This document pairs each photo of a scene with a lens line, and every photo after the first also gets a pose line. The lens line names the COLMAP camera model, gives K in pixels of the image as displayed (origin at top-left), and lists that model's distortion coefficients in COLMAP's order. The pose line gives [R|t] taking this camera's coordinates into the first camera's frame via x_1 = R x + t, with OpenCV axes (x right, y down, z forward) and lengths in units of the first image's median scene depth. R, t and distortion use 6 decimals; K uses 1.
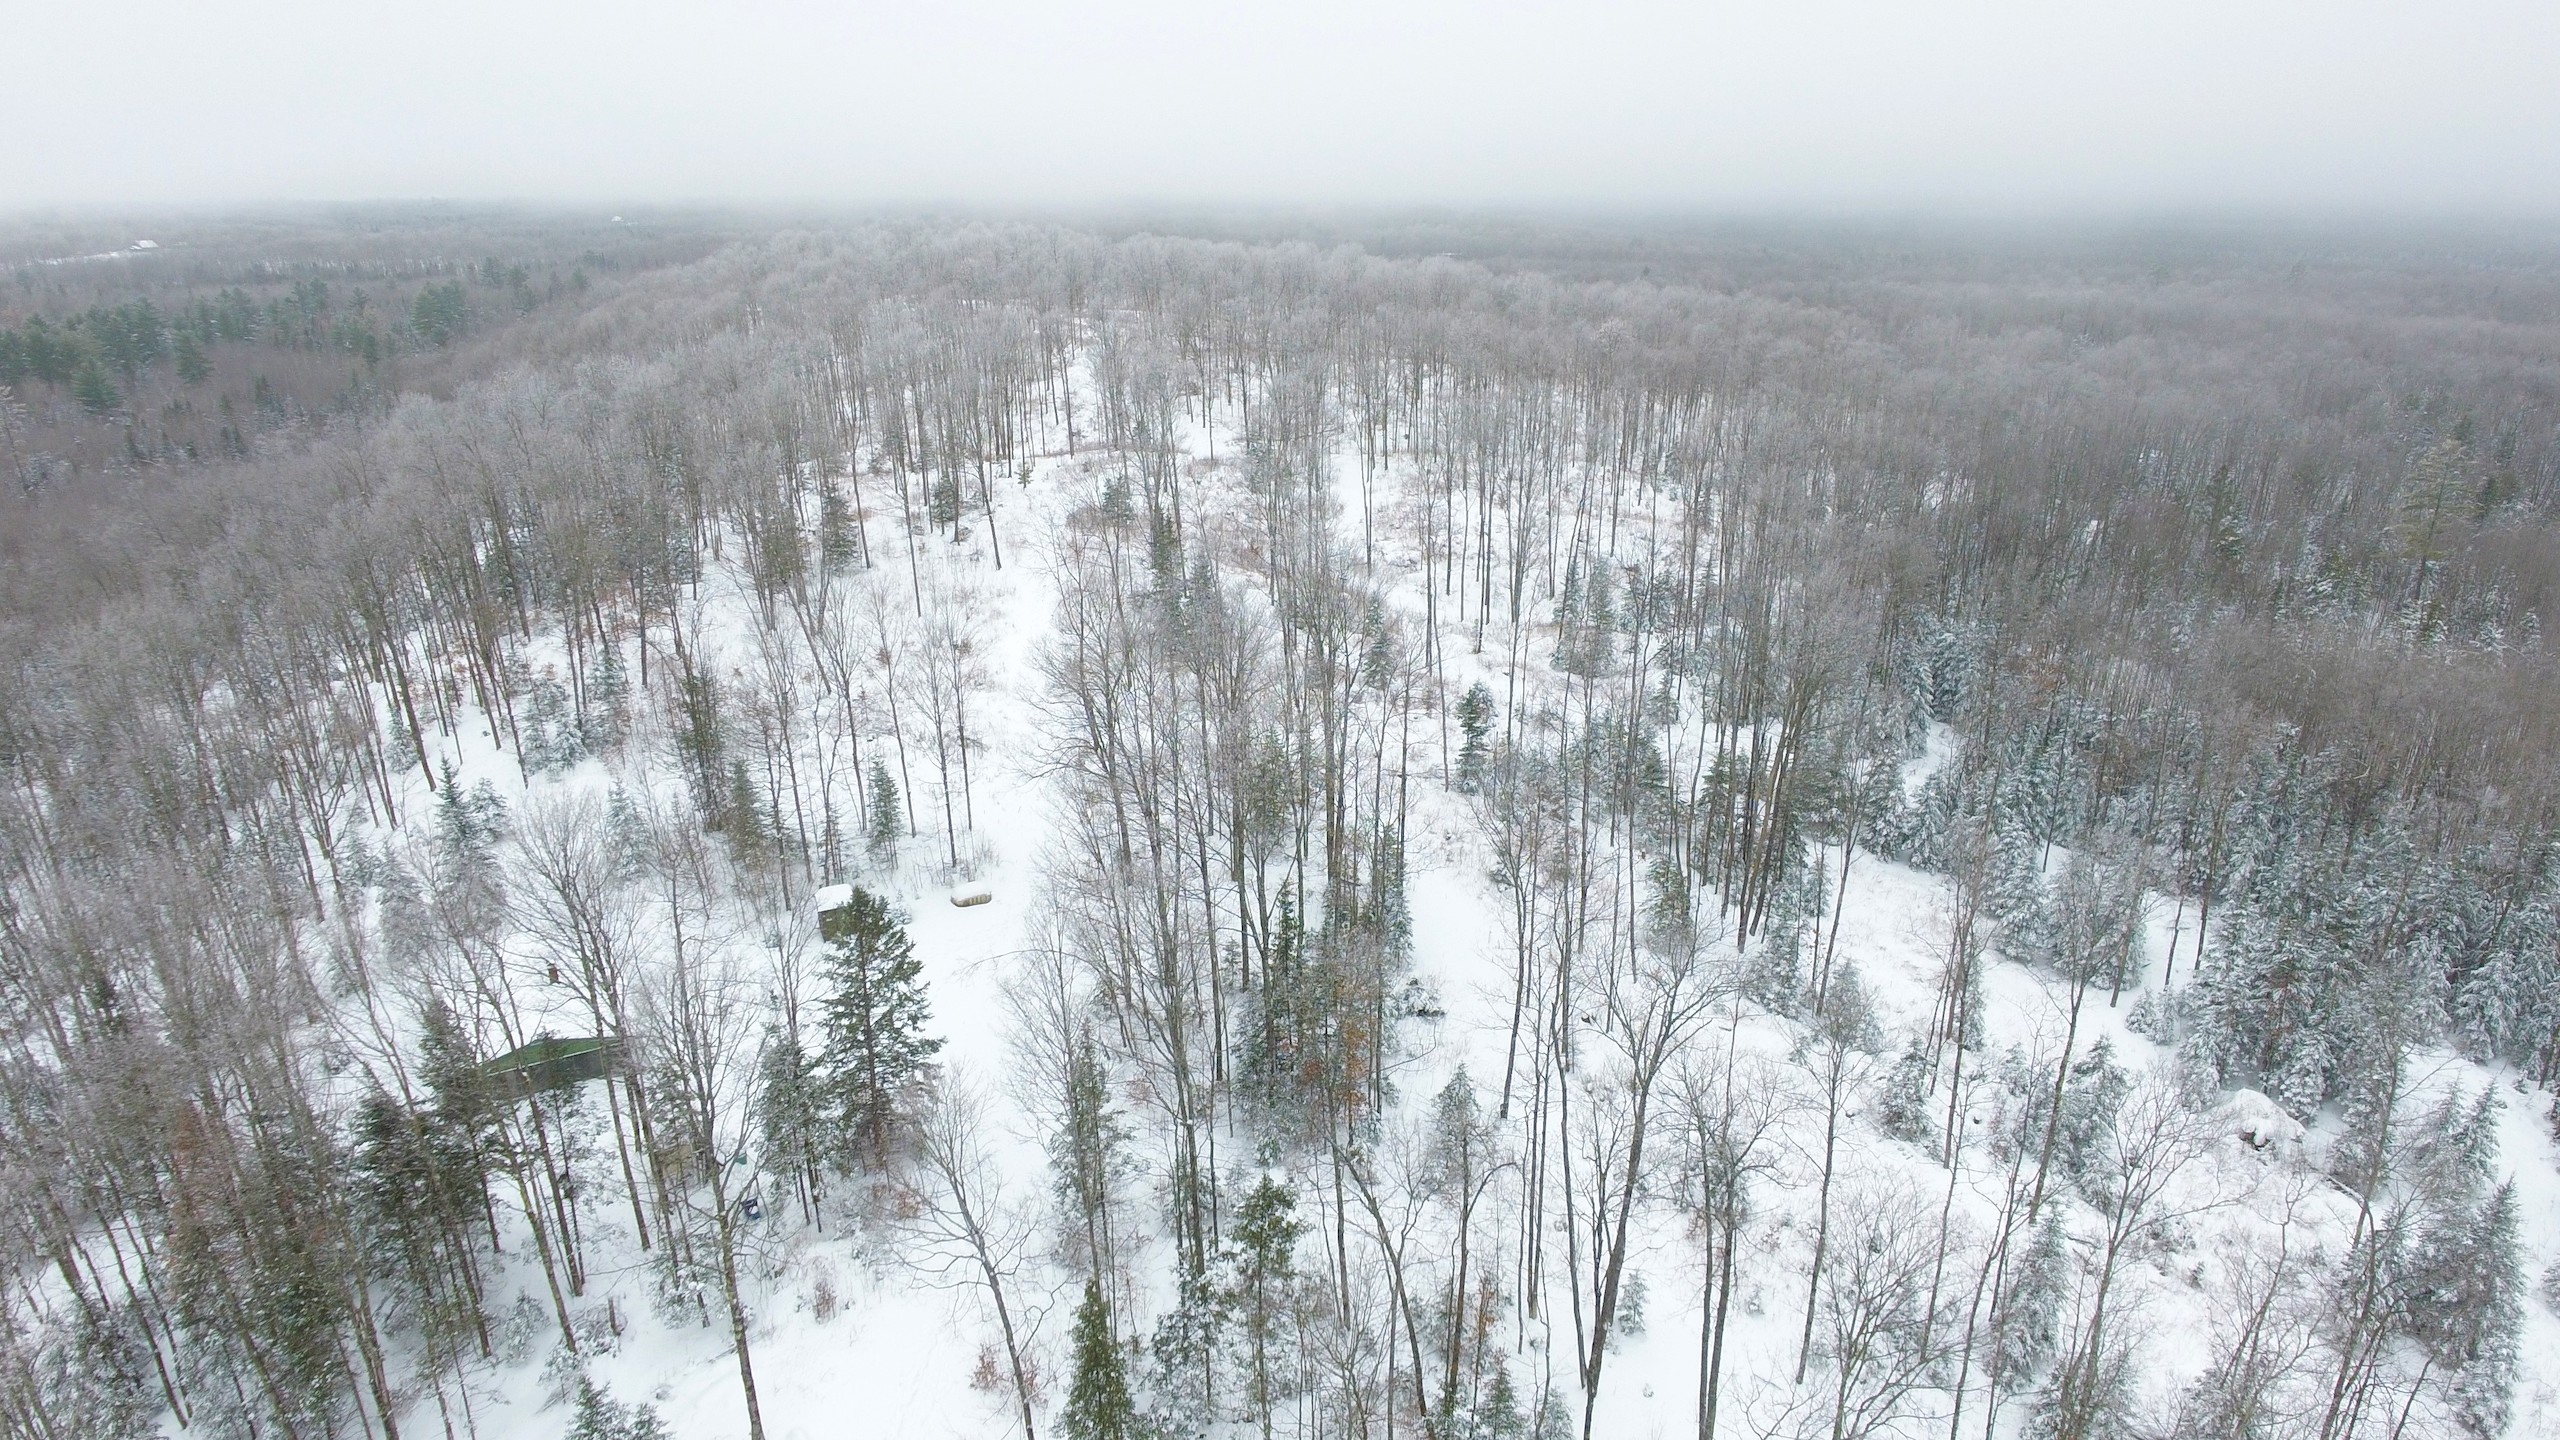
lens RADIAL K [[1495.1, 0, 1268.8], [0, 1495.1, 730.7], [0, 0, 1]] dist [0.002984, -0.001835]
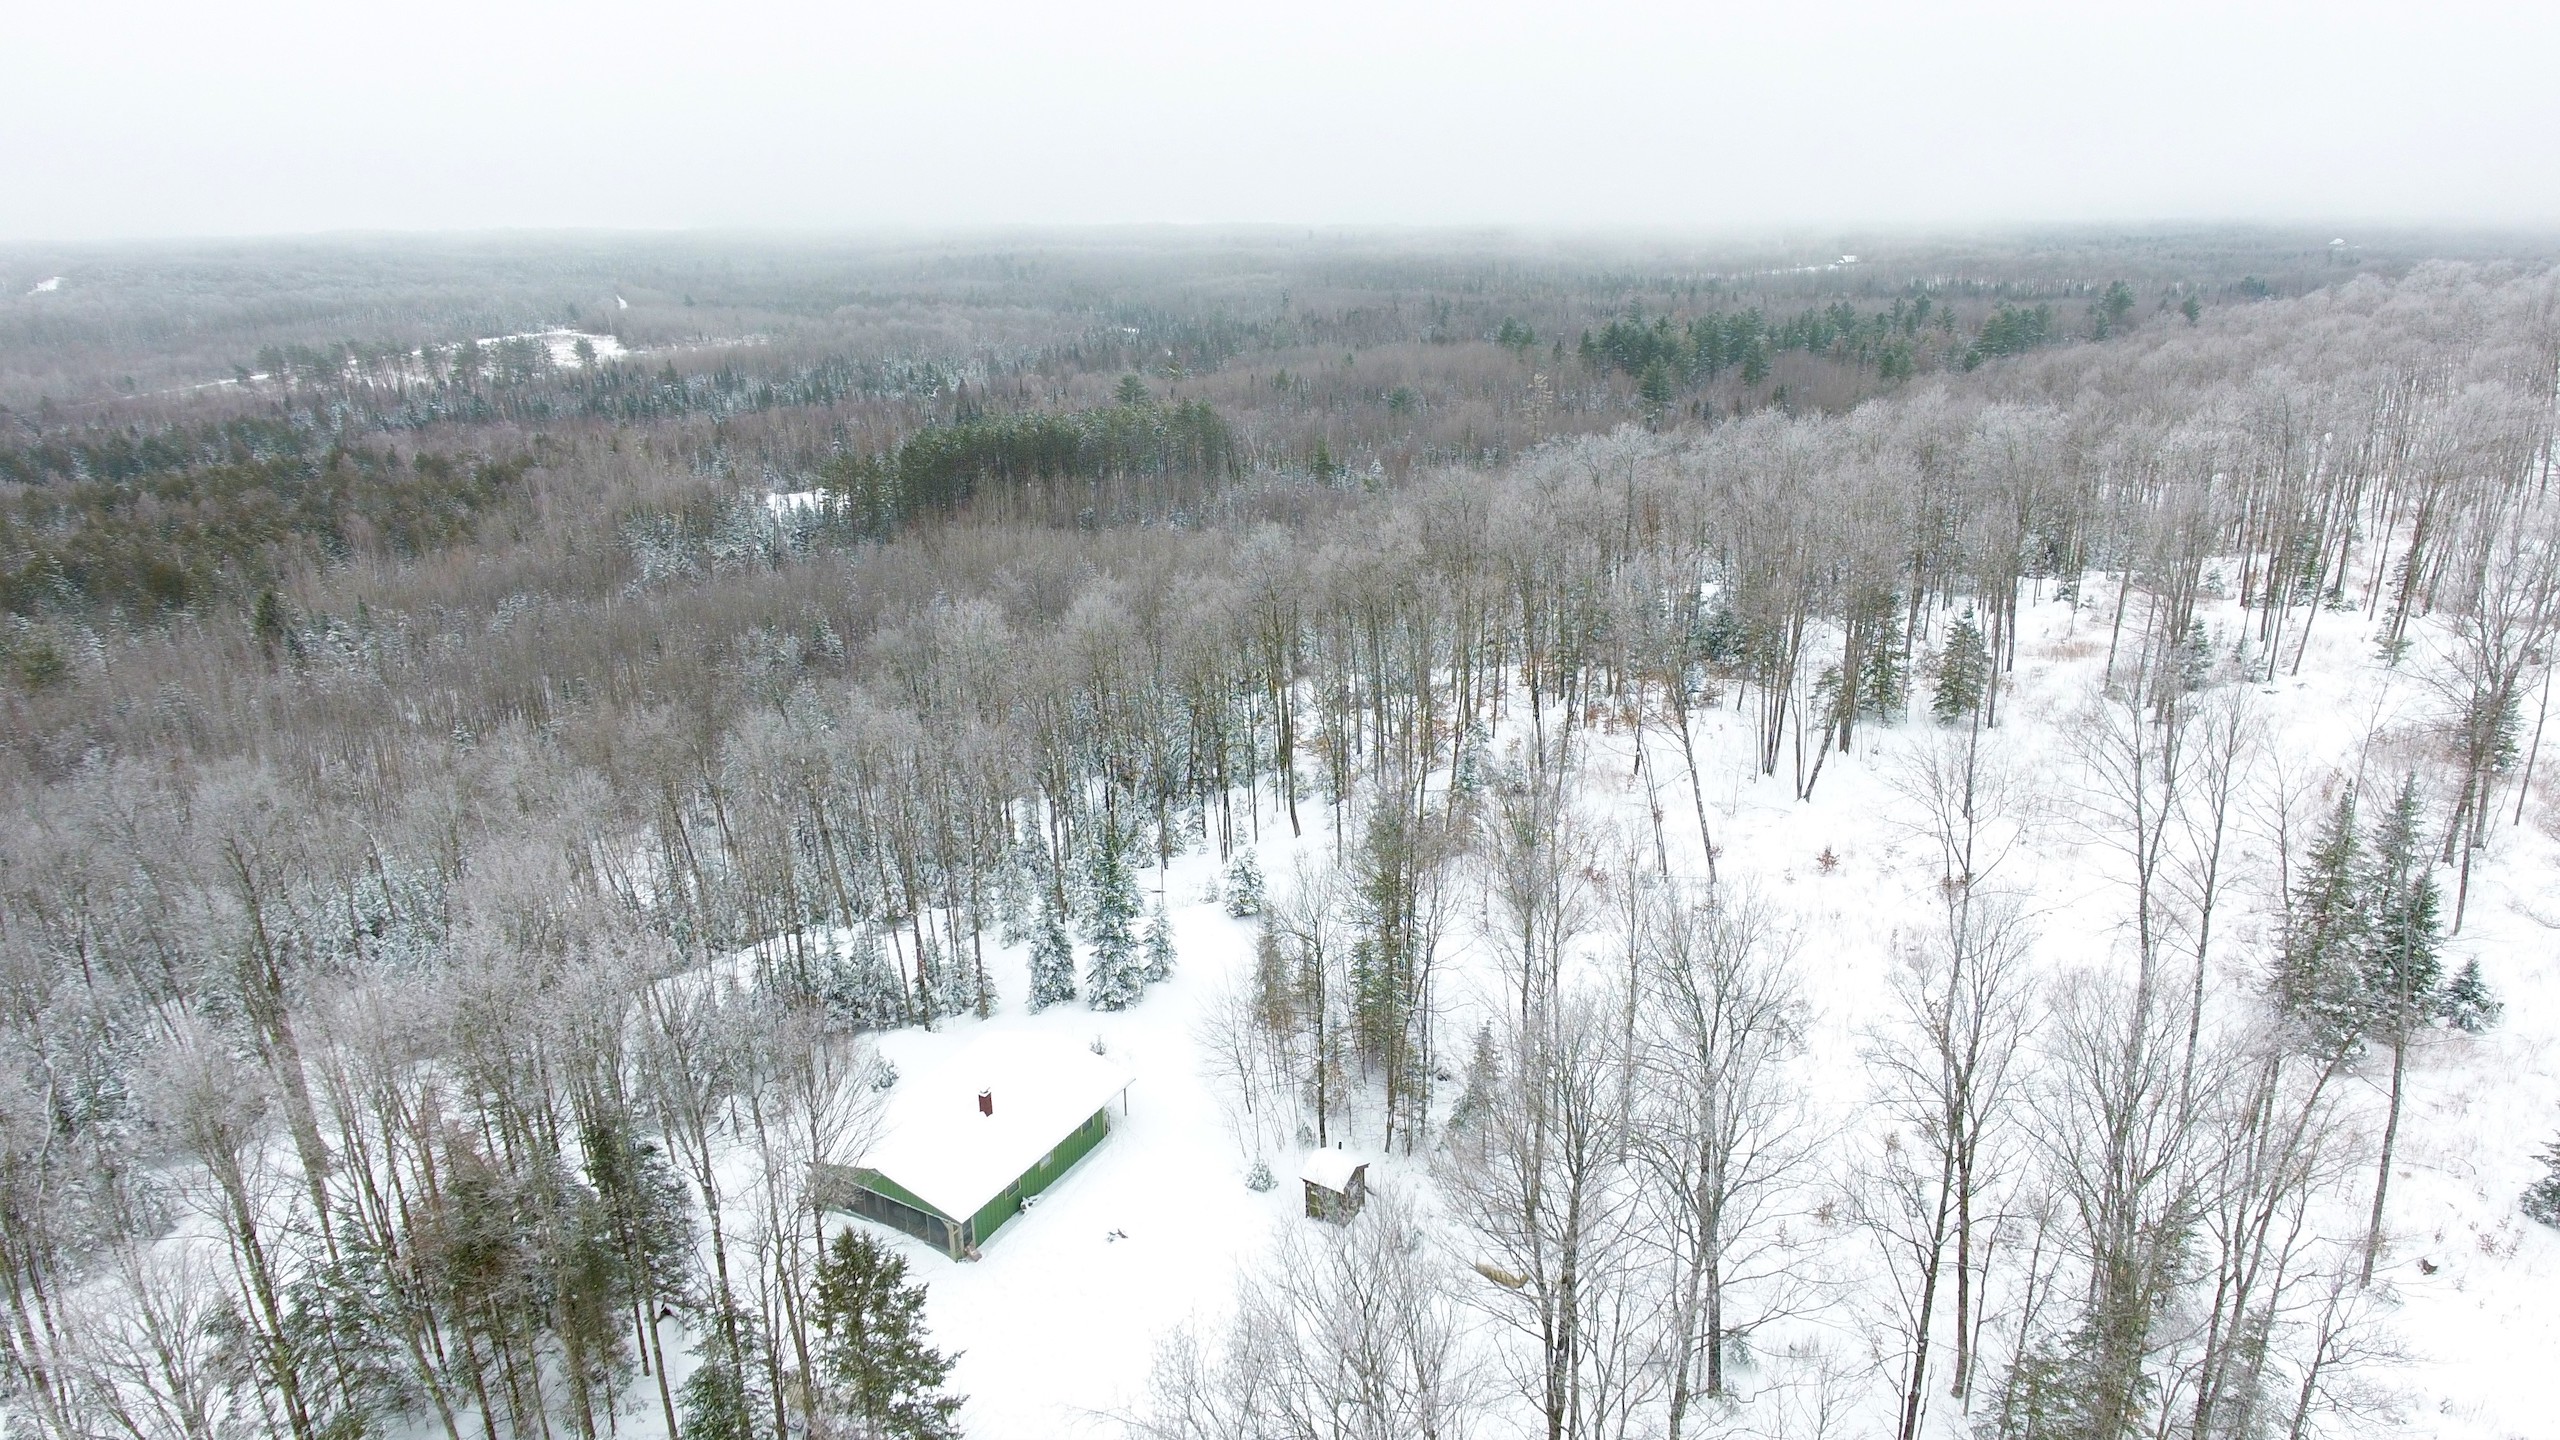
lens RADIAL K [[1495.1, 0, 1268.8], [0, 1495.1, 730.7], [0, 0, 1]] dist [0.002984, -0.001835]
pose [[0.534889, 0.274585, -0.799060, 0.130244], [-0.284043, 0.949116, 0.136012, -0.108176], [0.795747, 0.154216, 0.585666, 0.297392]]
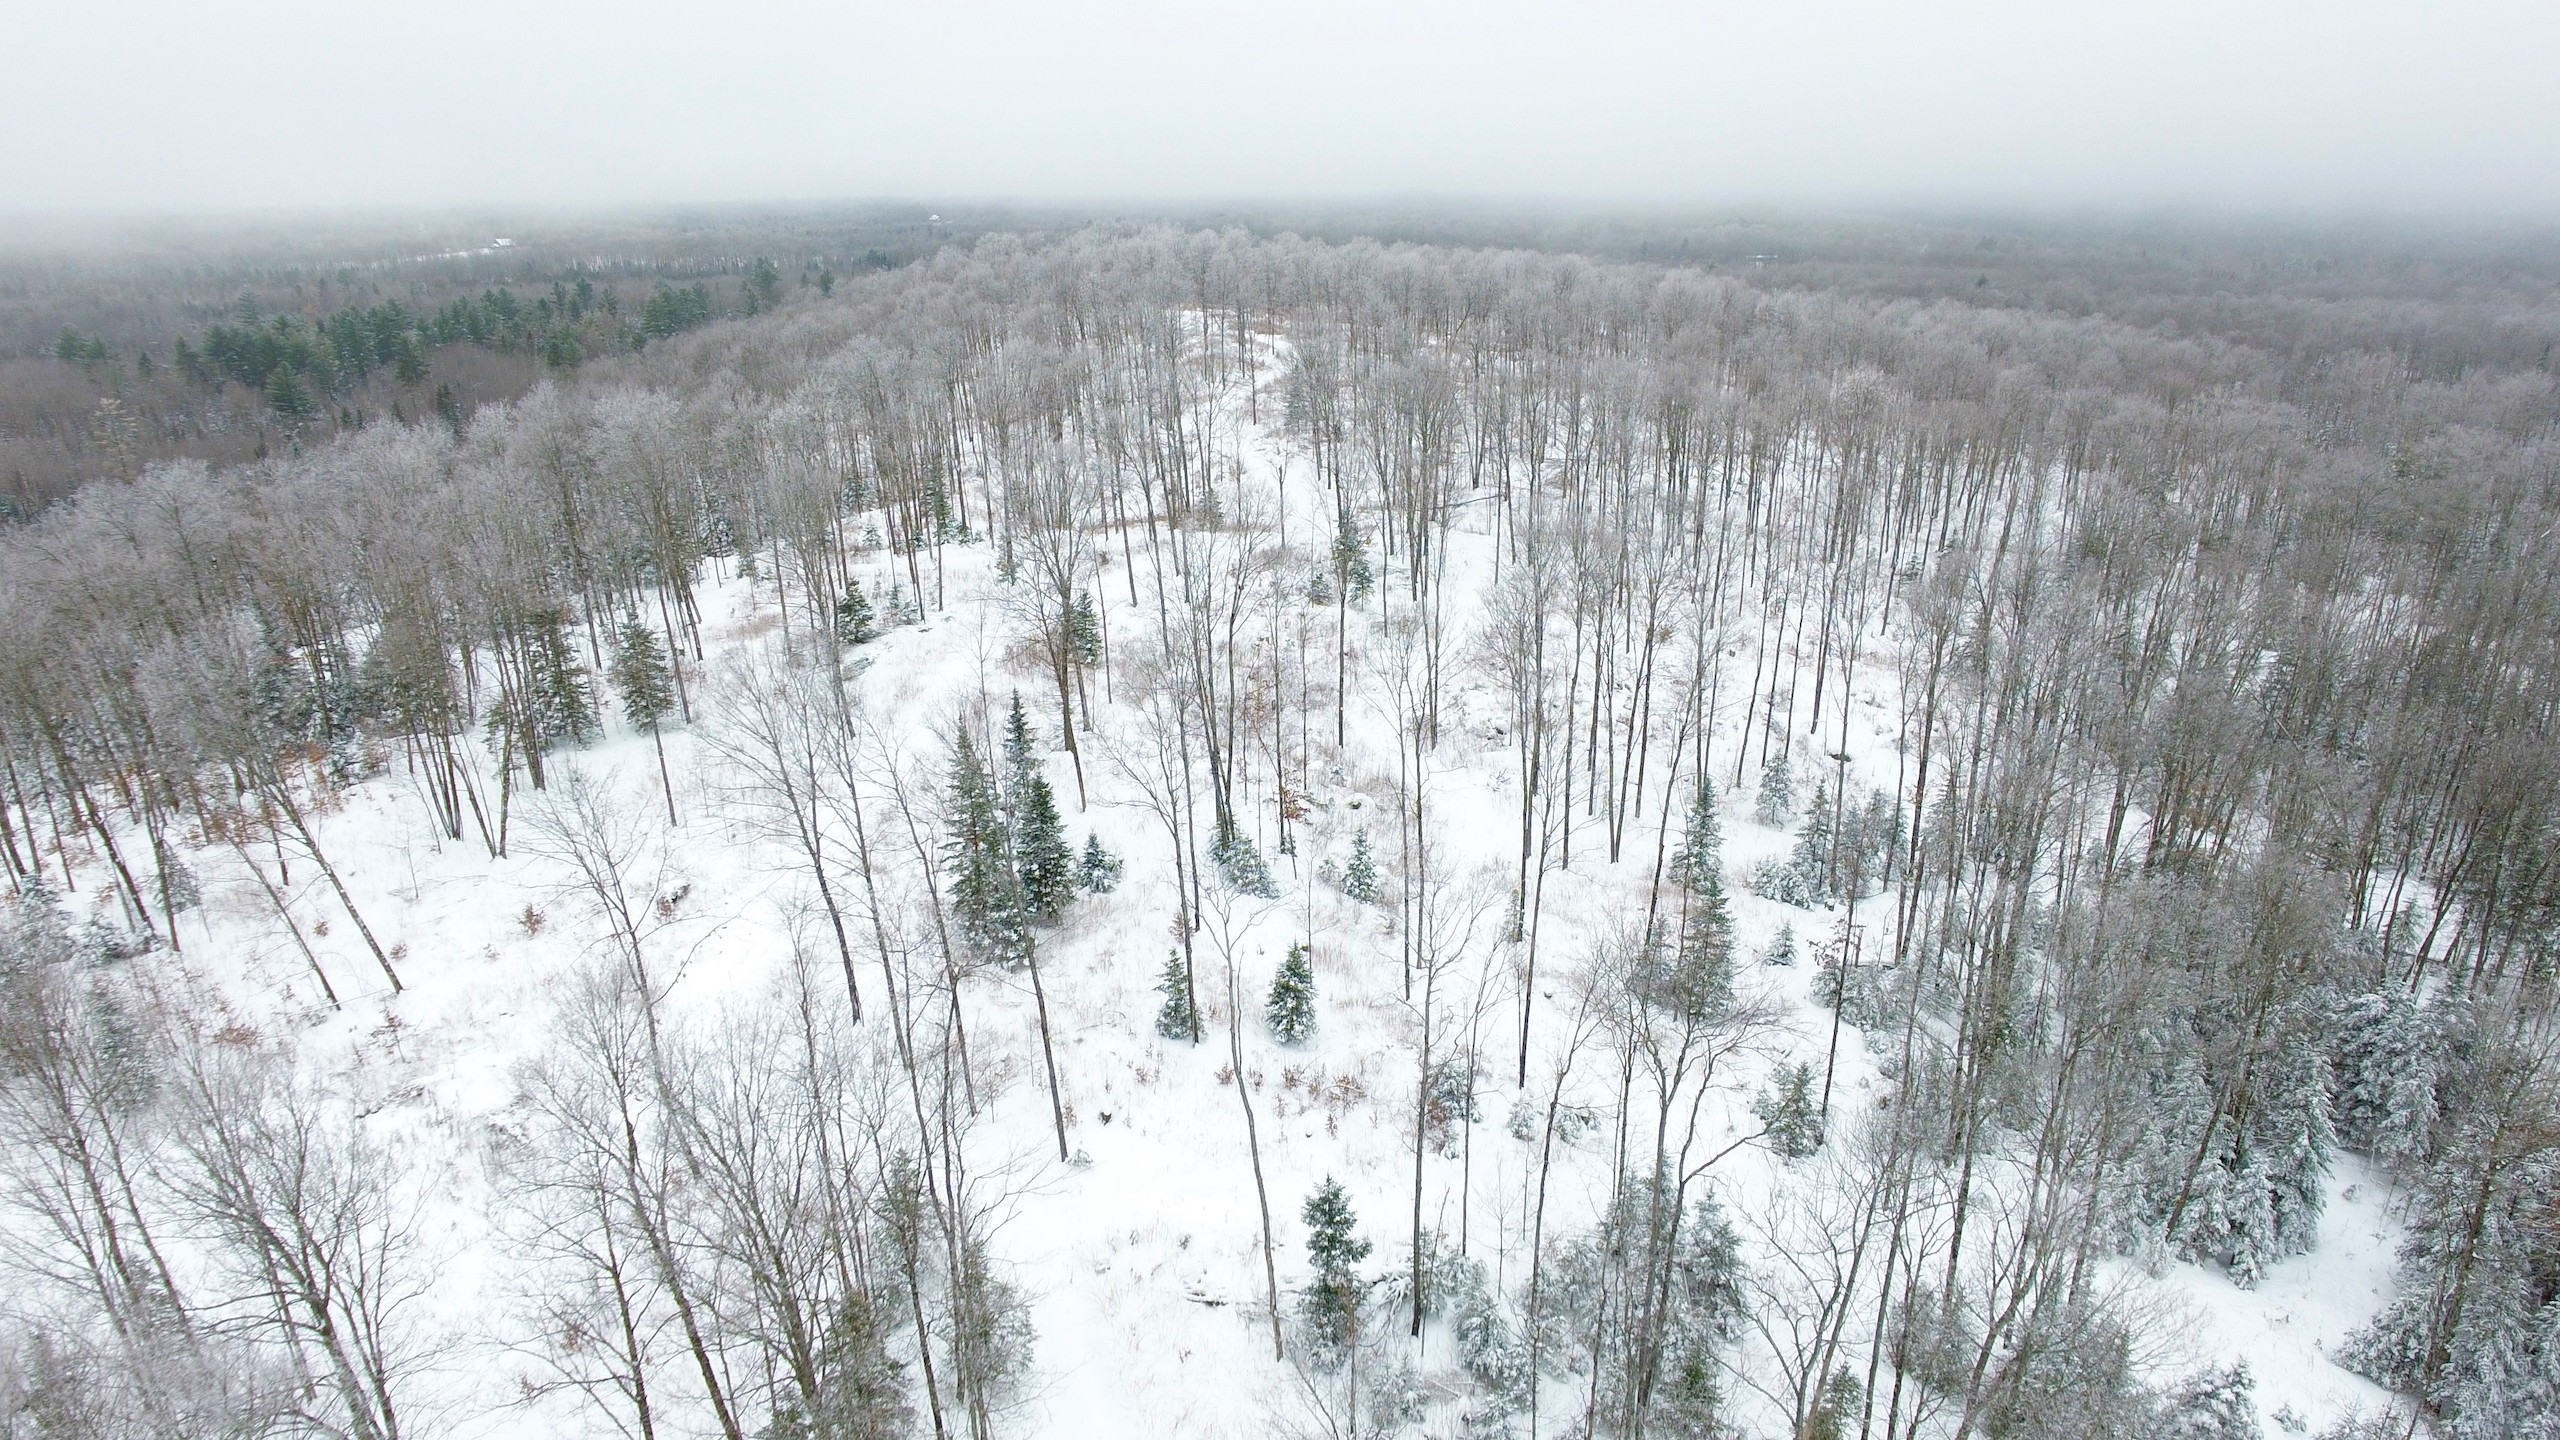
lens RADIAL K [[1495.1, 0, 1268.8], [0, 1495.1, 730.7], [0, 0, 1]] dist [0.002984, -0.001835]
pose [[0.979094, 0.065549, -0.192558, 0.145736], [-0.065242, 0.997838, 0.007944, -0.131218], [0.192662, 0.004785, 0.981254, 0.355625]]
